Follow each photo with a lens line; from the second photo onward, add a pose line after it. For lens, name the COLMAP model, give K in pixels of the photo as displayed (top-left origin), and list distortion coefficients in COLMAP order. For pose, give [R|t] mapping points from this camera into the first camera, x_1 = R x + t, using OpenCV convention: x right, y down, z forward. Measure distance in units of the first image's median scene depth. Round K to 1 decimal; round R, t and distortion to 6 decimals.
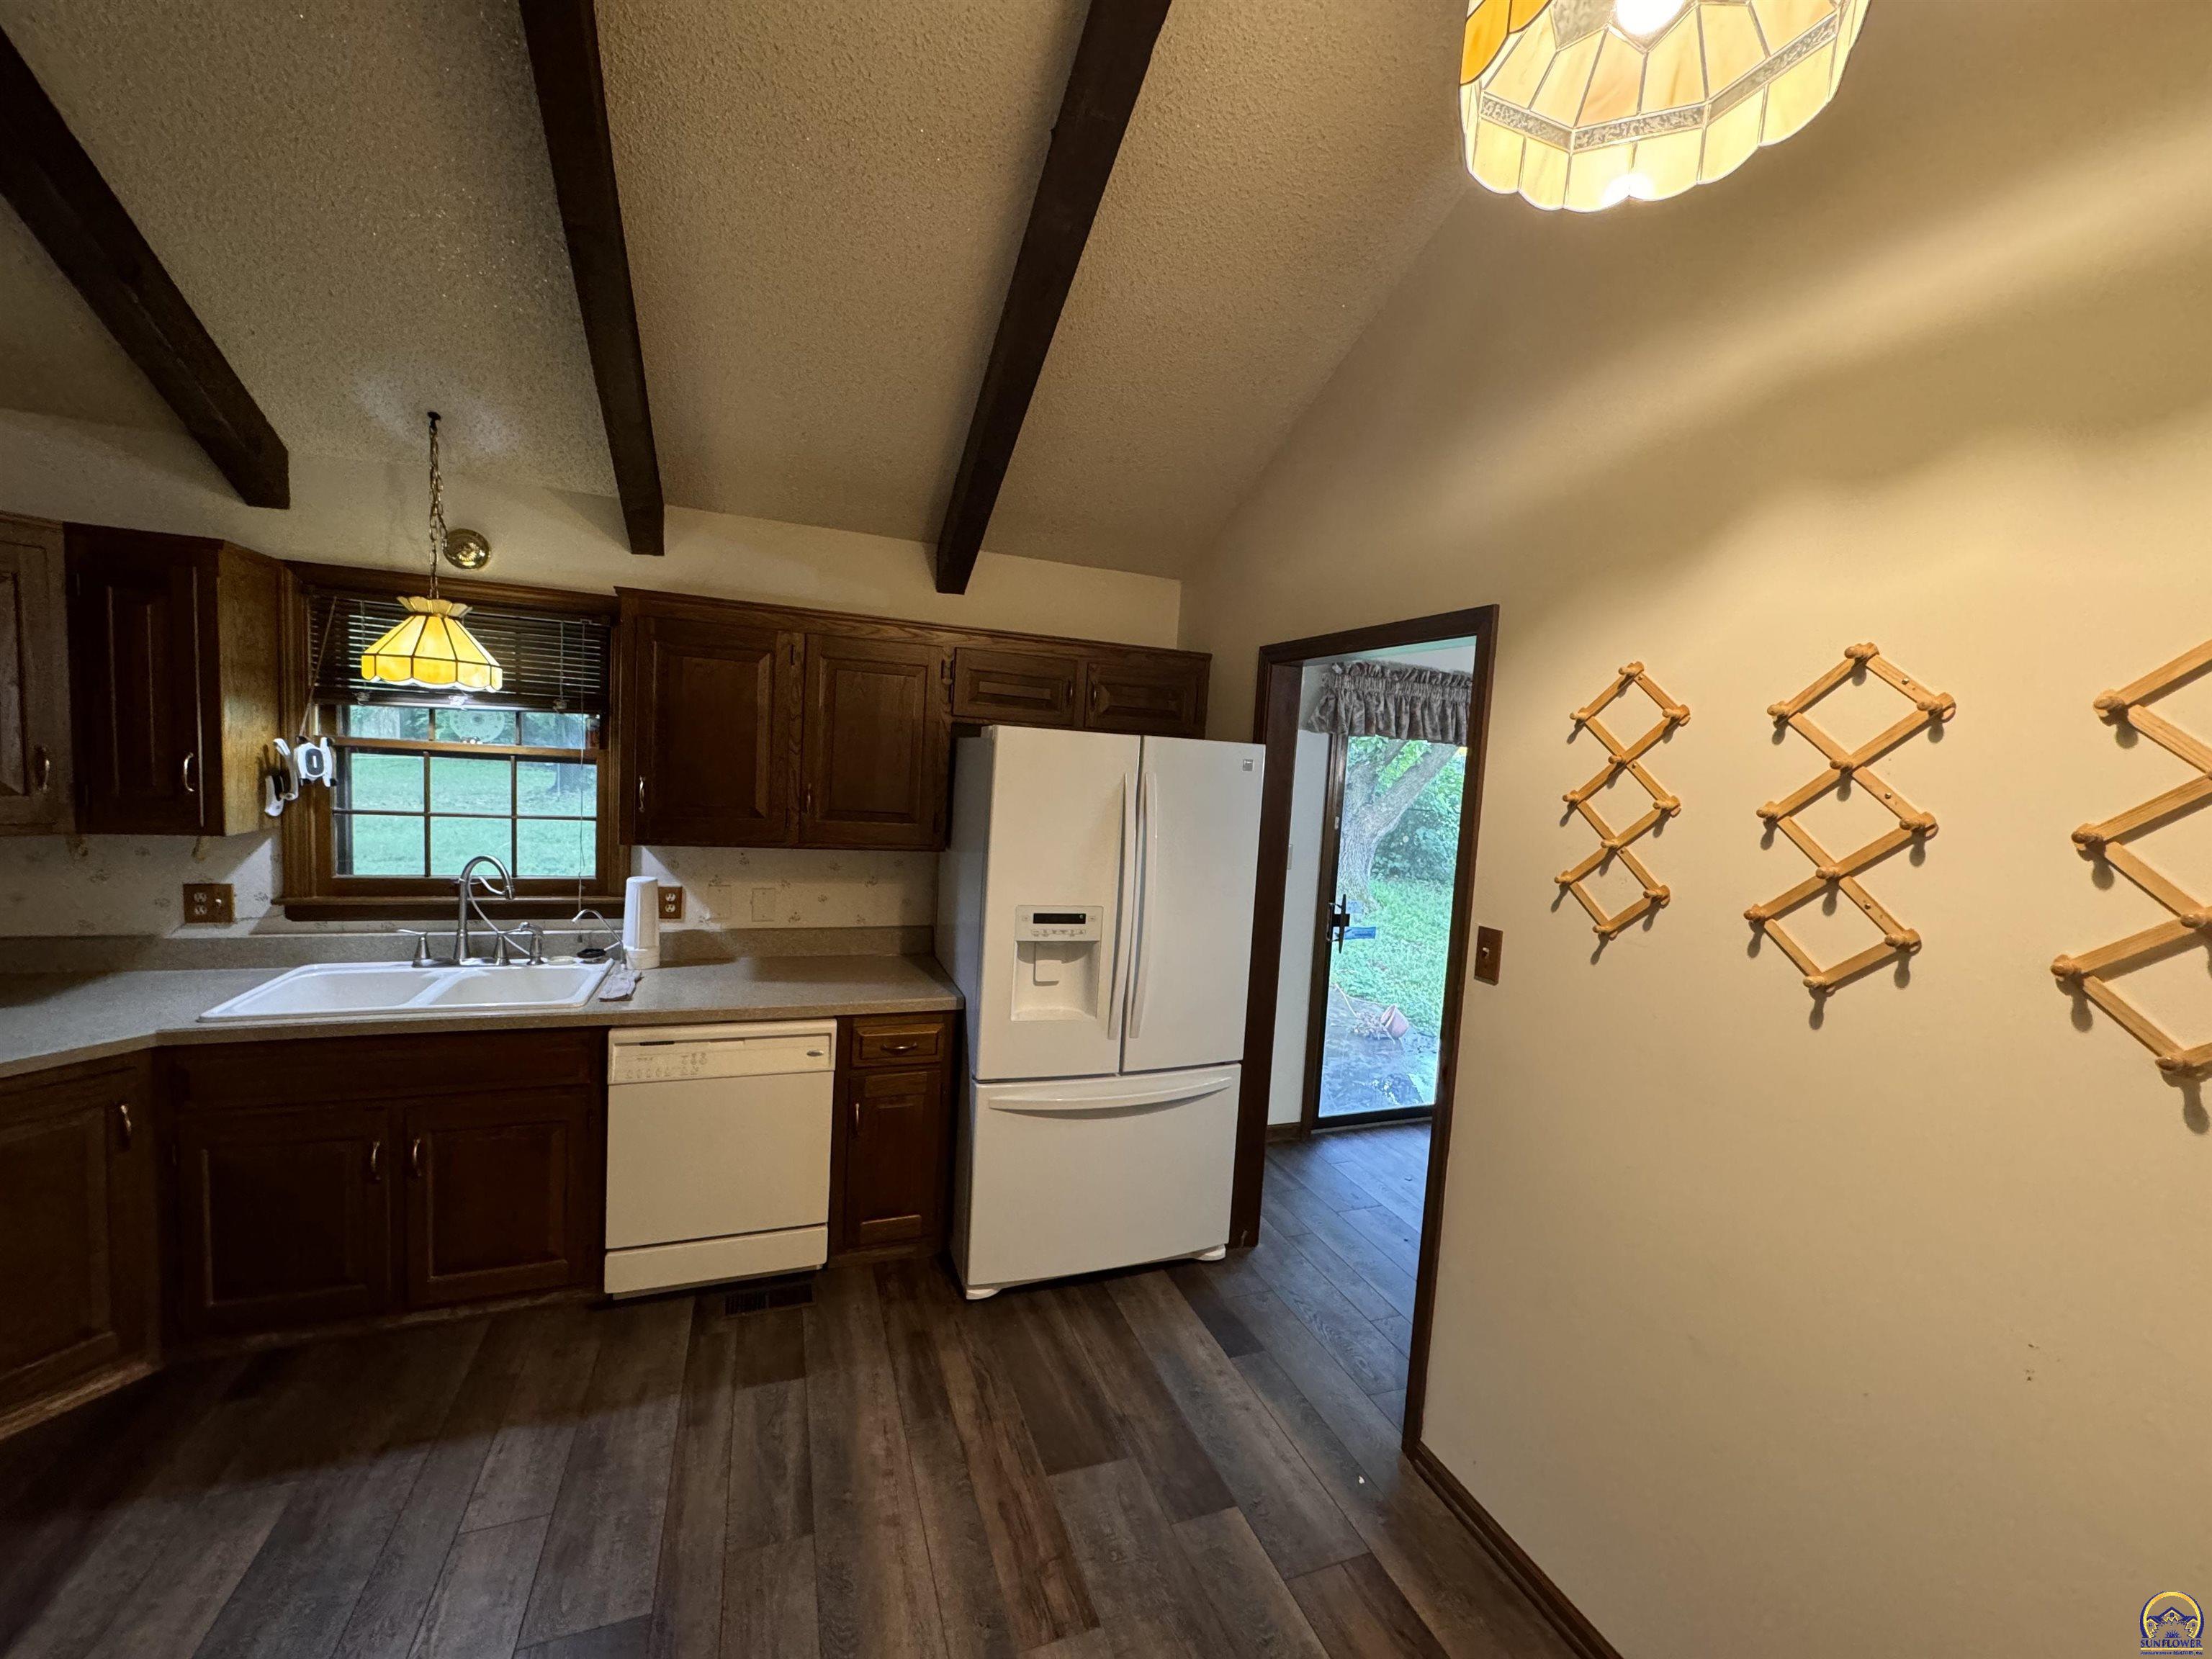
lens RADIAL K [[878.6, 0, 1112.4], [0, 878.6, 831.8], [0, 0, 1]] dist [-0.003639, 0.000684]
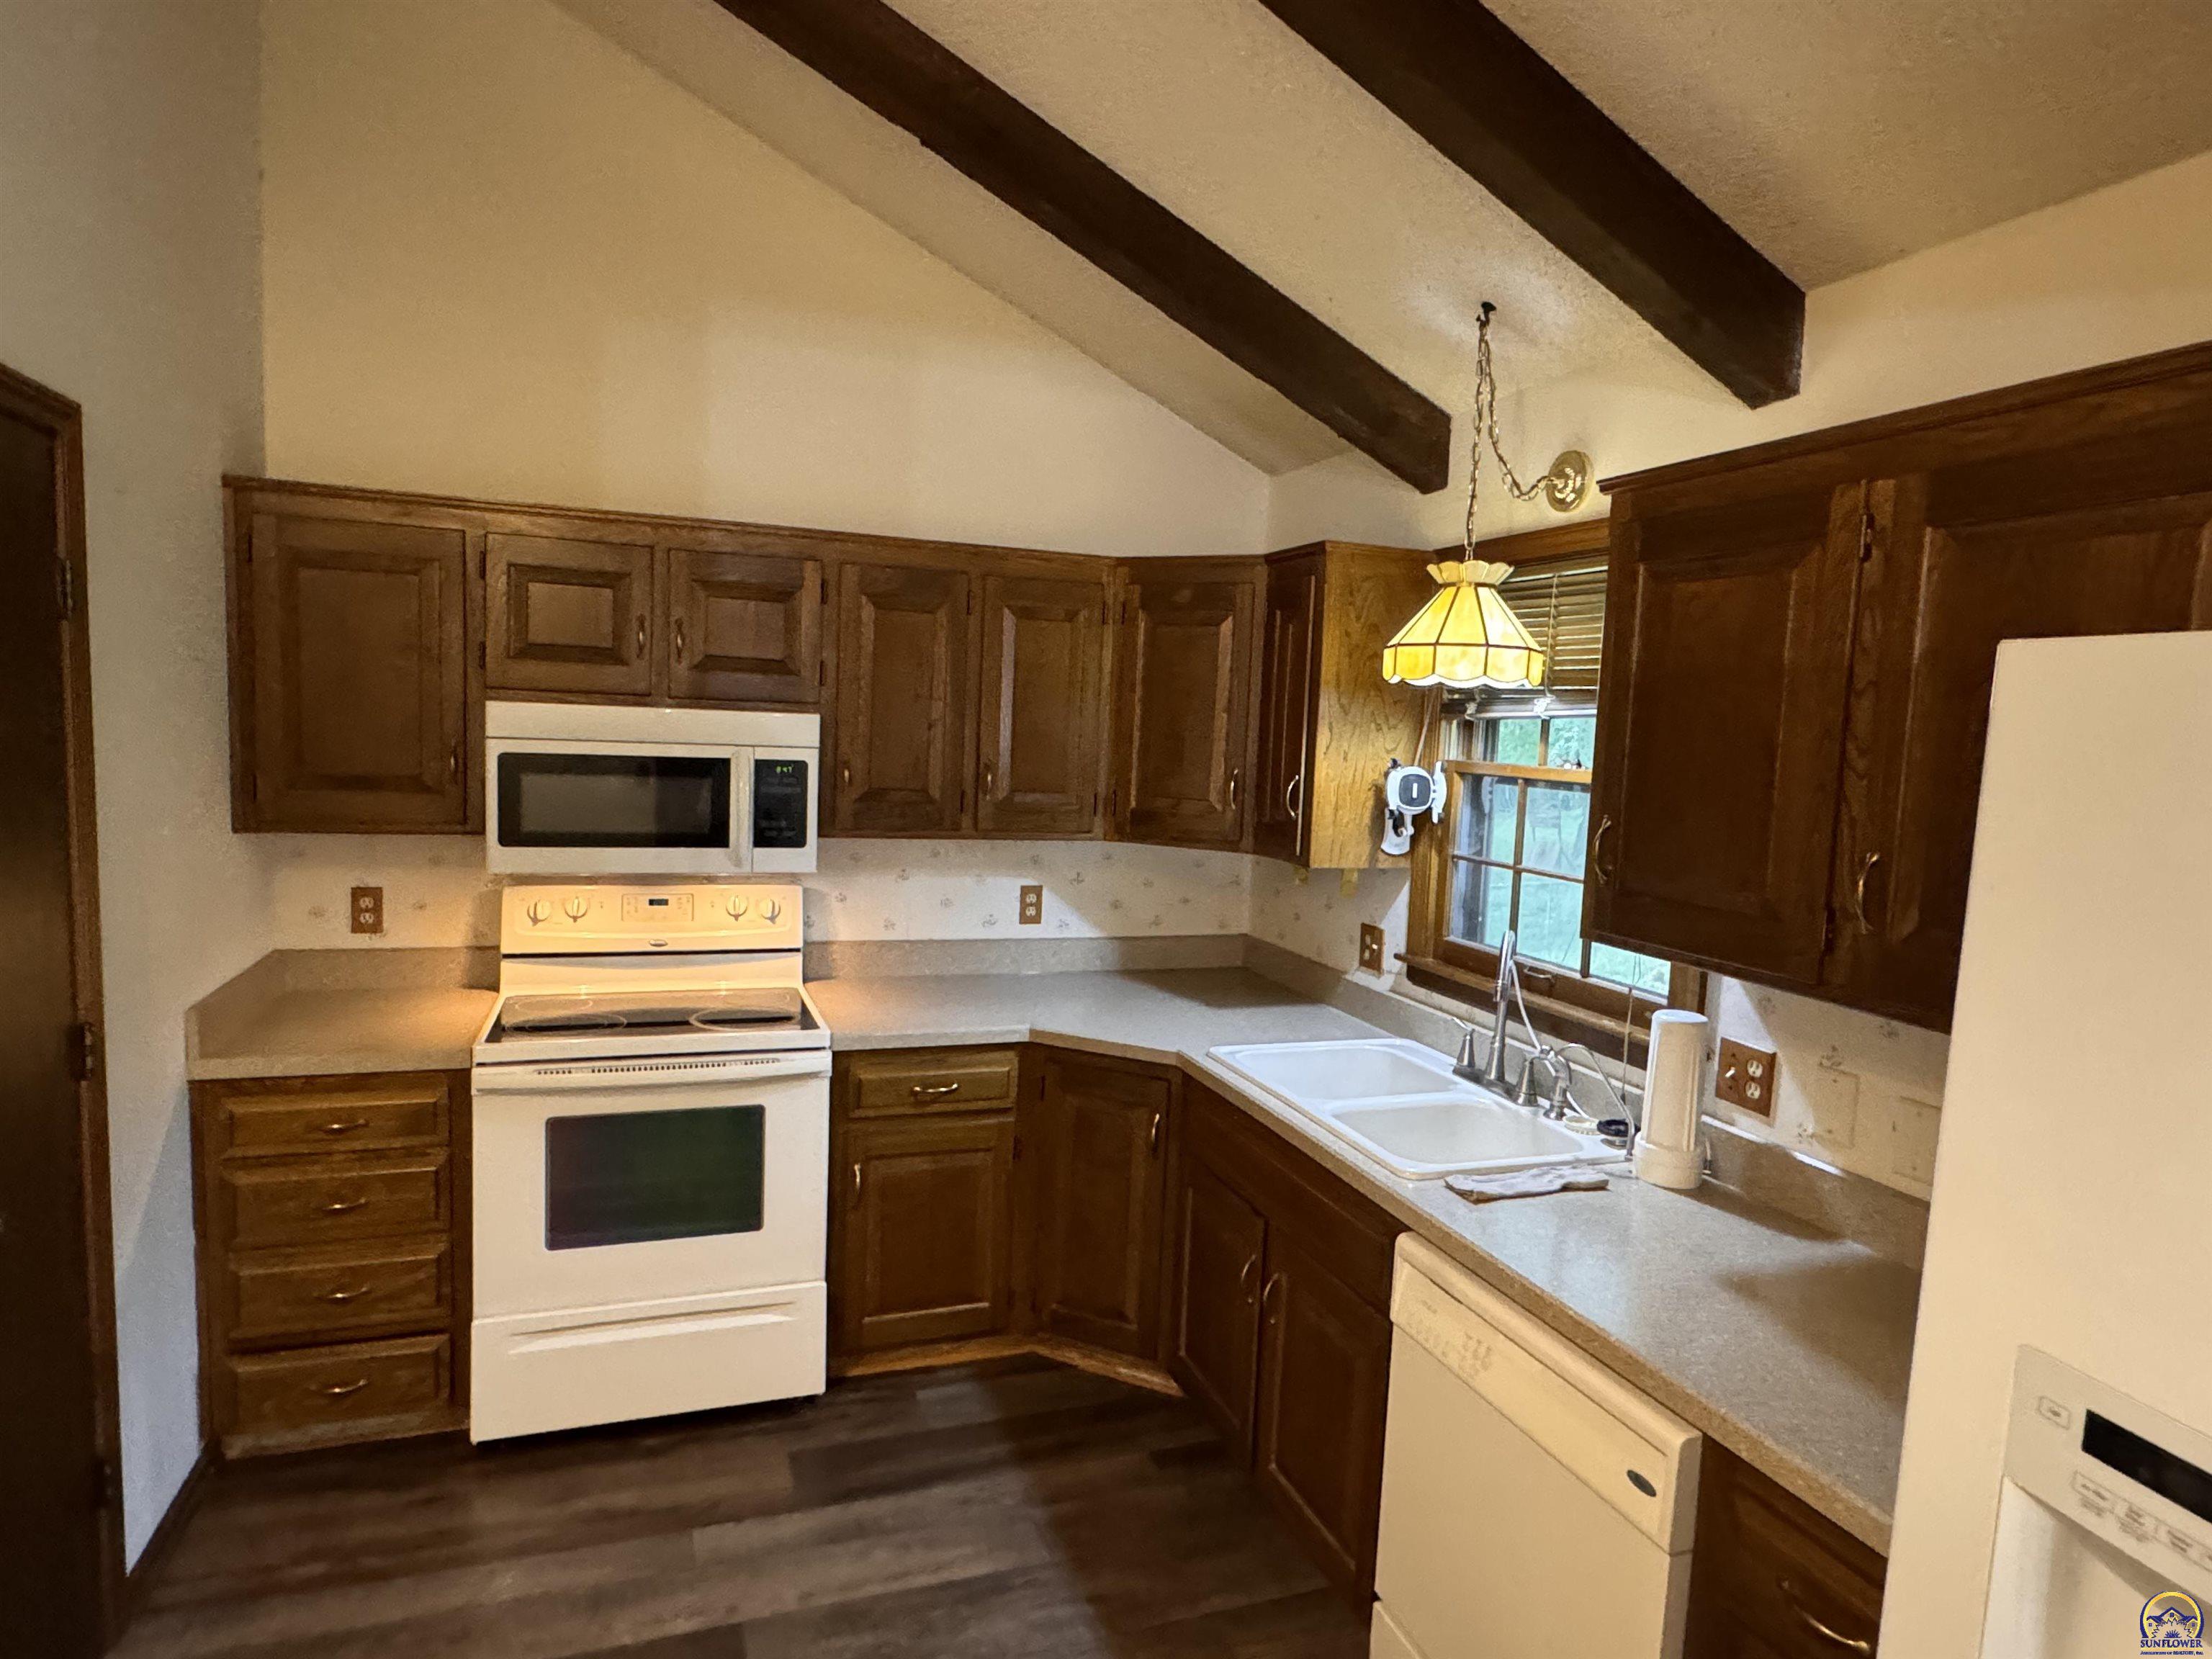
lens RADIAL K [[1255.1, 0, 1099.3], [0, 1255.1, 841.5], [0, 0, 1]] dist [-0.004428, -0.000667]
pose [[-0.030182, 0.033540, -0.998982, 0.247406], [-0.130770, 0.990714, 0.037214, -0.036445], [0.990953, 0.131760, -0.025516, 0.710438]]
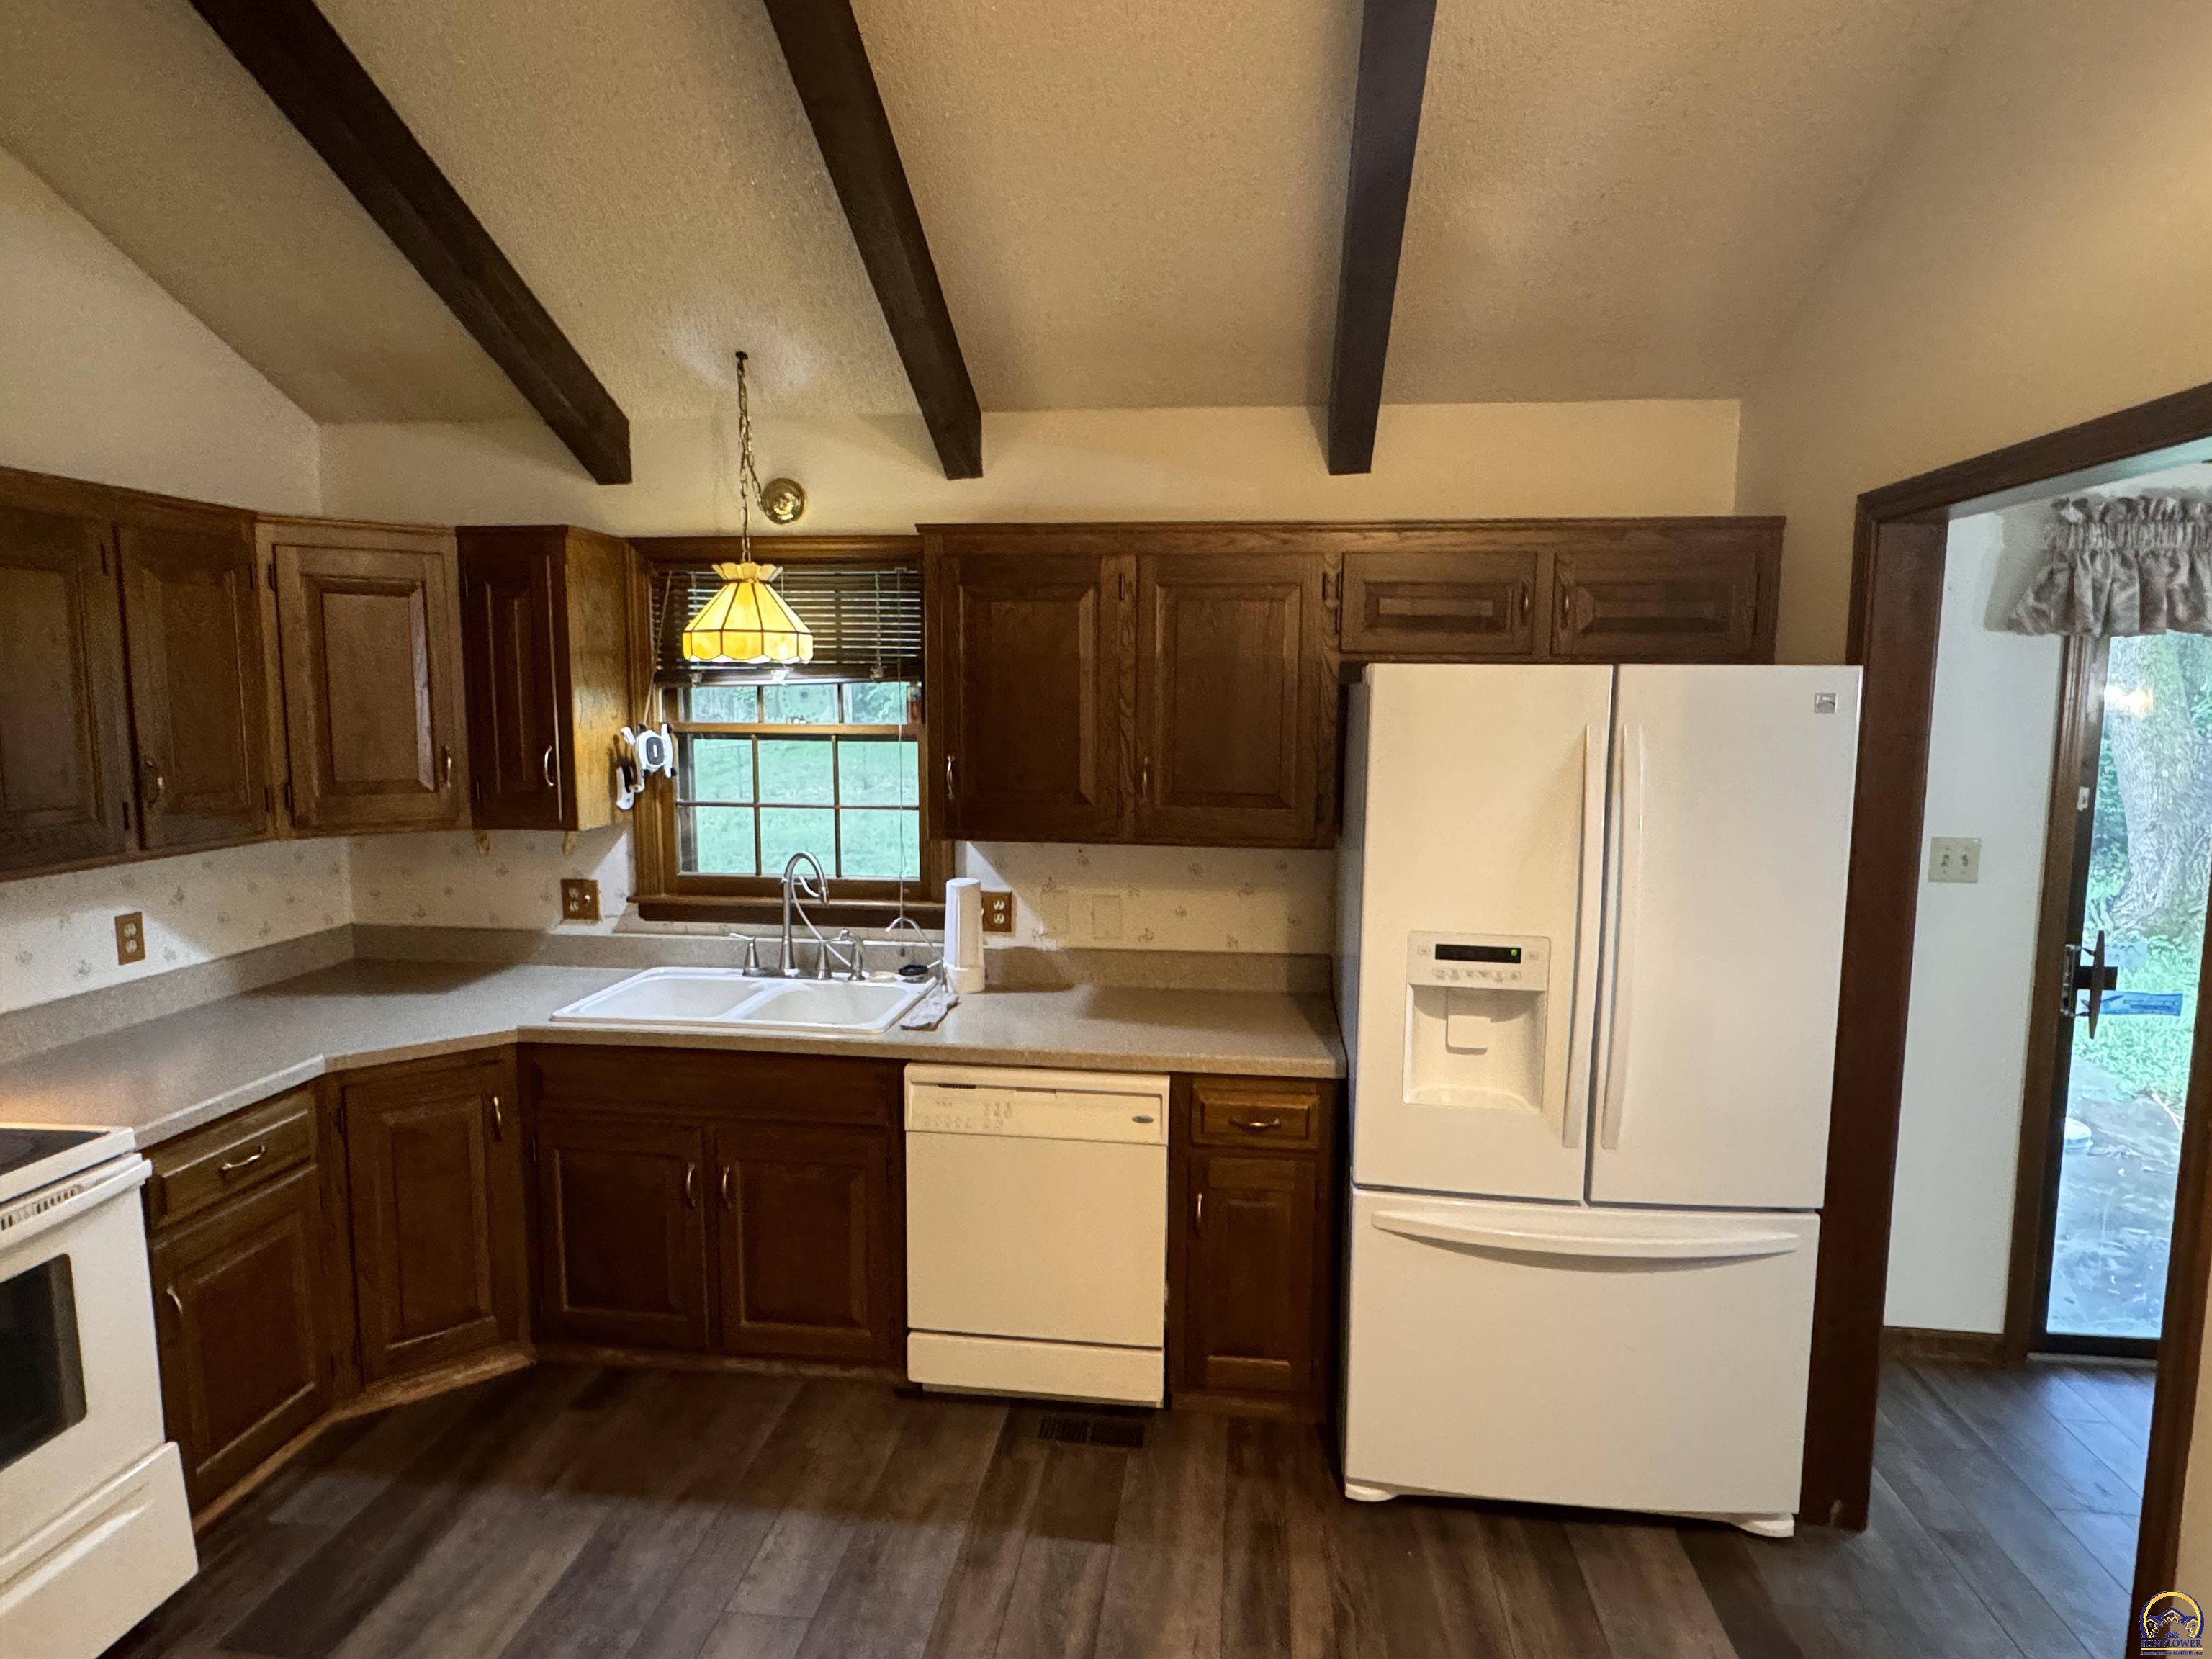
lens RADIAL K [[1255.1, 0, 1101.1], [0, 1255.1, 837.3], [0, 0, 1]] dist [-0.004428, -0.000667]
pose [[0.878977, 0.000288, -0.476865, 0.137473], [0.007821, 0.999857, 0.015019, -0.003872], [0.476801, -0.016931, 0.878848, 0.048683]]
